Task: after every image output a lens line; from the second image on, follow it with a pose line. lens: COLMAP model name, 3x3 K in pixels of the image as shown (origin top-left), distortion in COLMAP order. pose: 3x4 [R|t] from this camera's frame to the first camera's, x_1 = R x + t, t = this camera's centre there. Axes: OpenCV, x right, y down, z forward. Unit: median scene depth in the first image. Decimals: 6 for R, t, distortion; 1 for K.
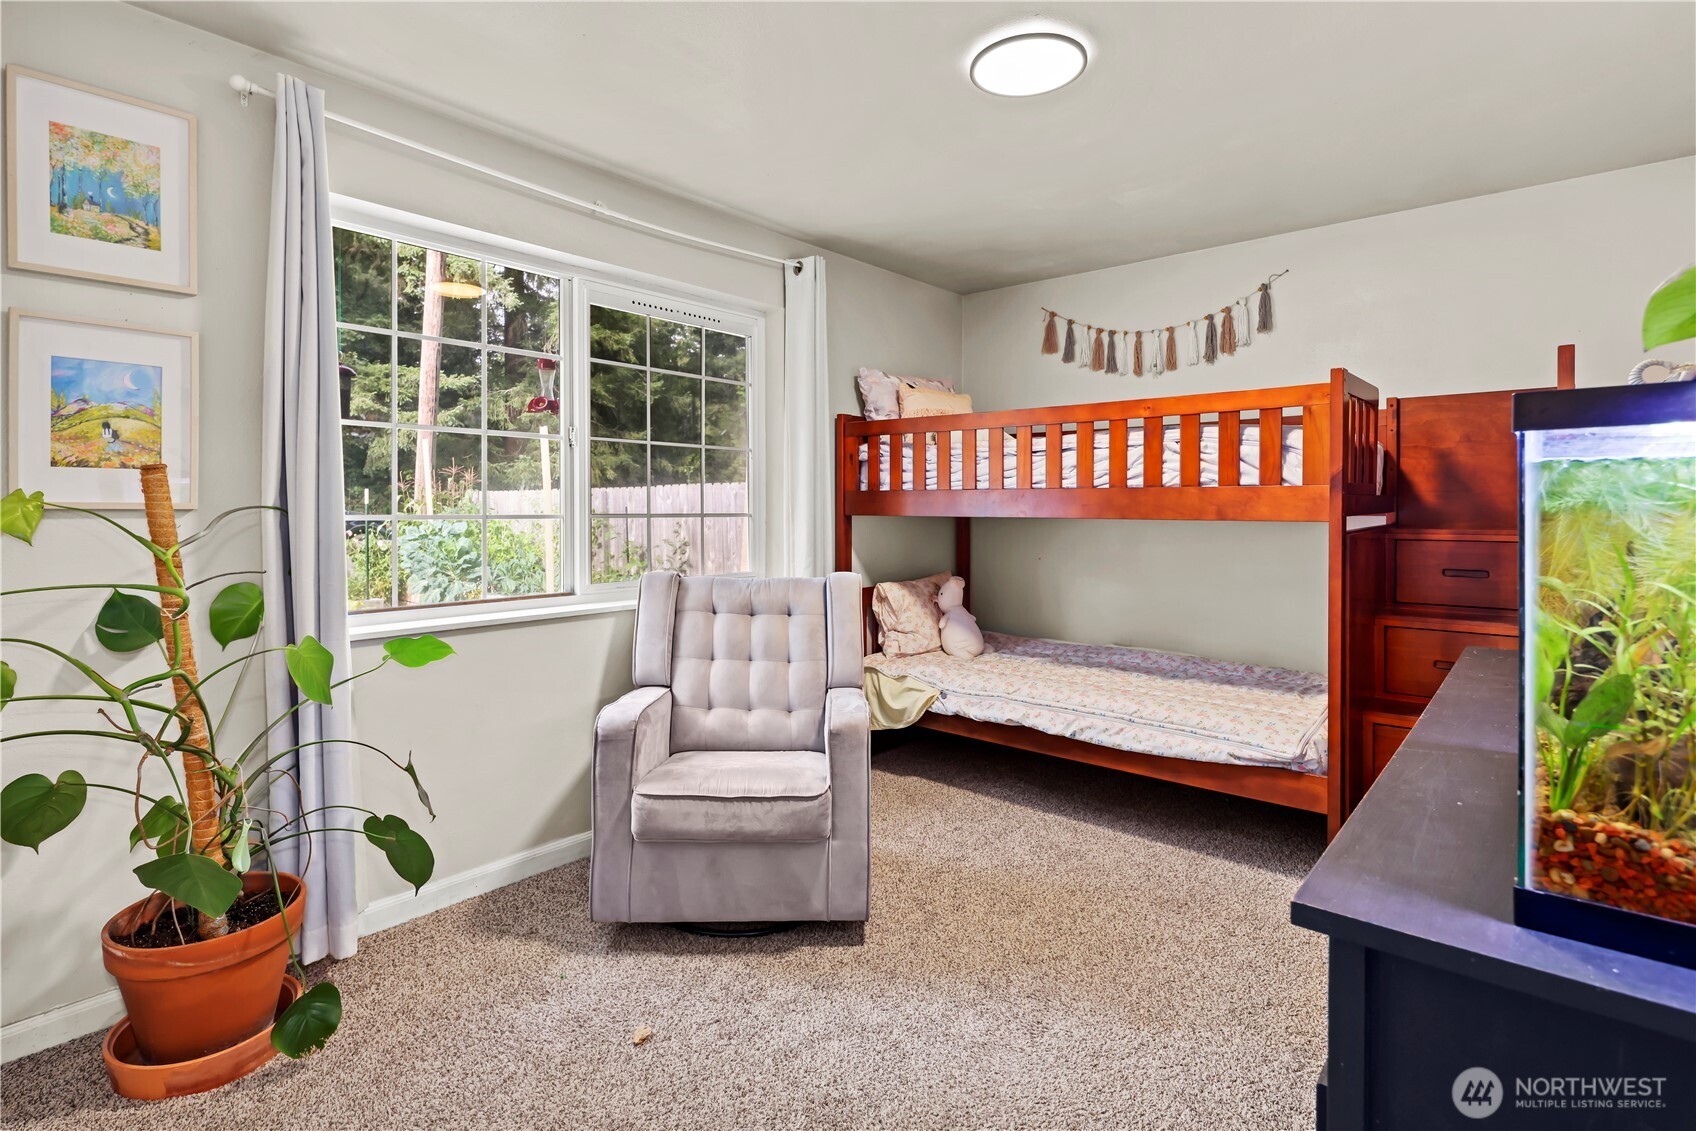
lens RADIAL K [[821.9, 0, 844.9], [0, 821.9, 508.4], [0, 0, 1]] dist [-0.001295, -0.001235]
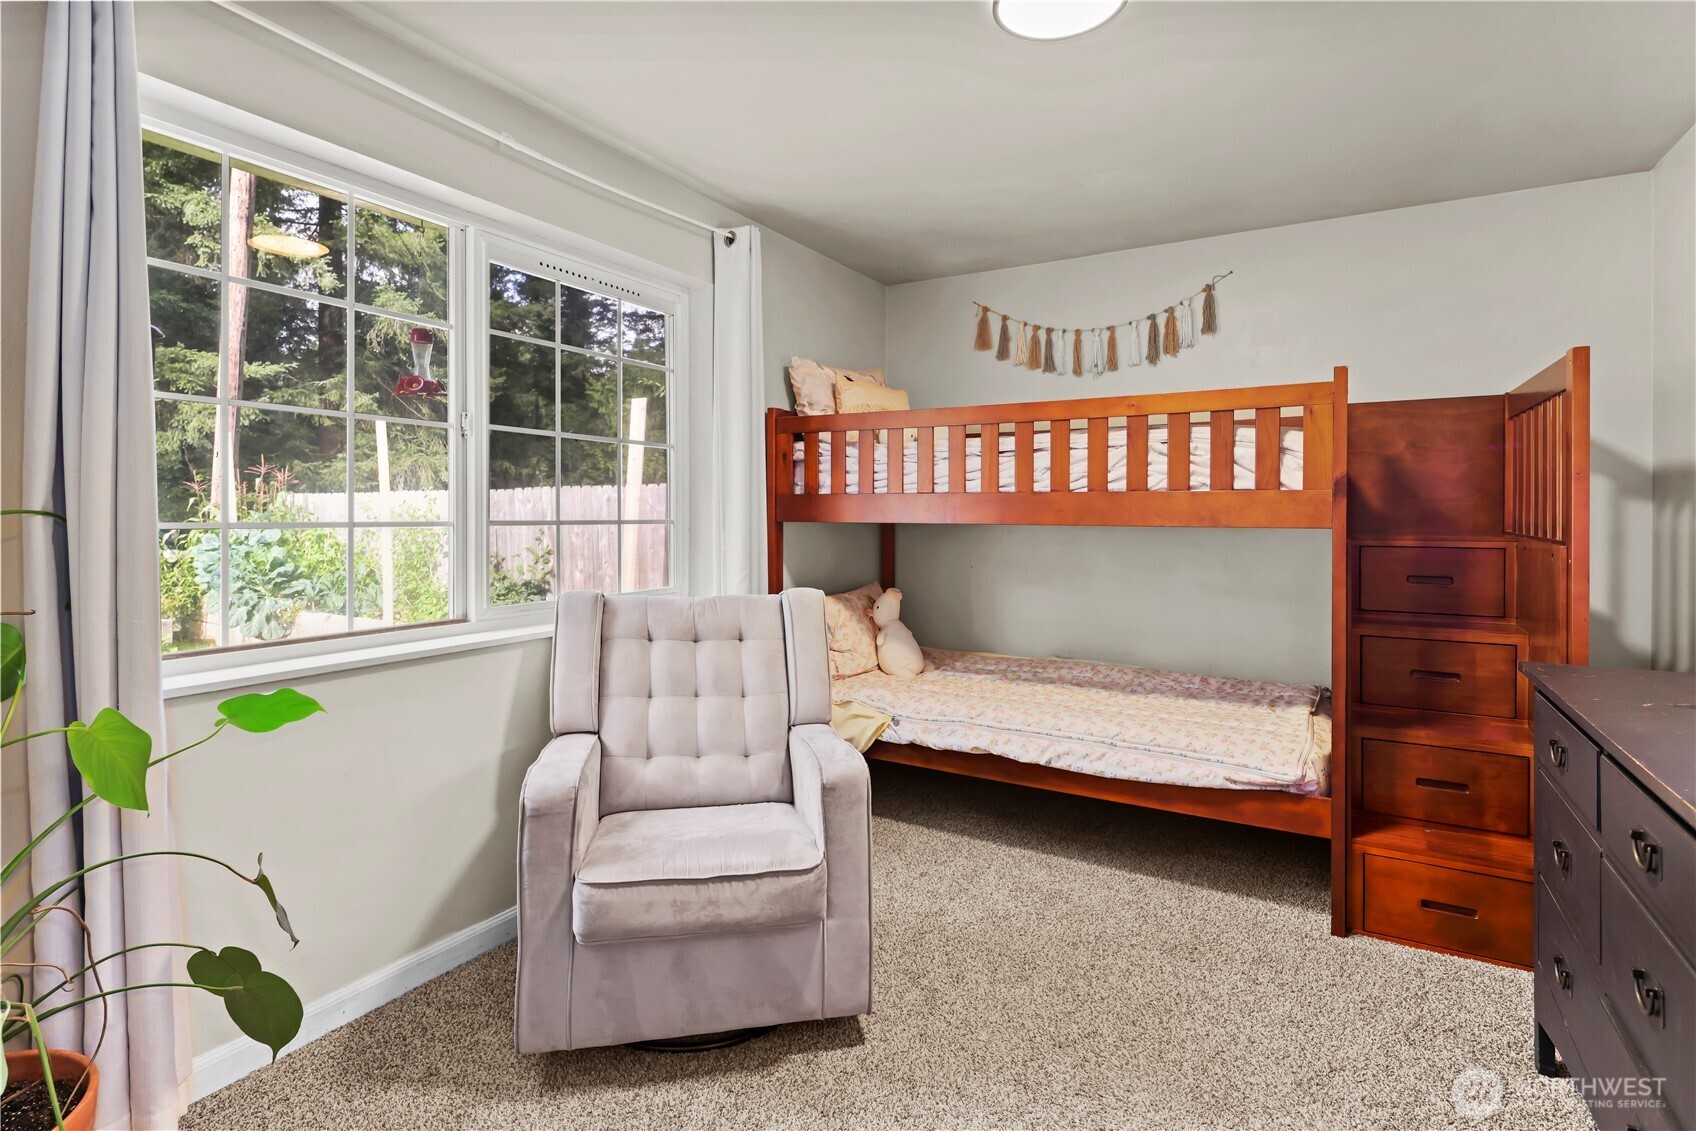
lens RADIAL K [[821.9, 0, 844.9], [0, 821.9, 508.4], [0, 0, 1]] dist [-0.001295, -0.001235]
pose [[0.983632, 0.001758, 0.180178, -0.116696], [-0.000657, 0.999981, -0.006170, -0.000701], [-0.180186, 0.005951, 0.983615, 0.150494]]
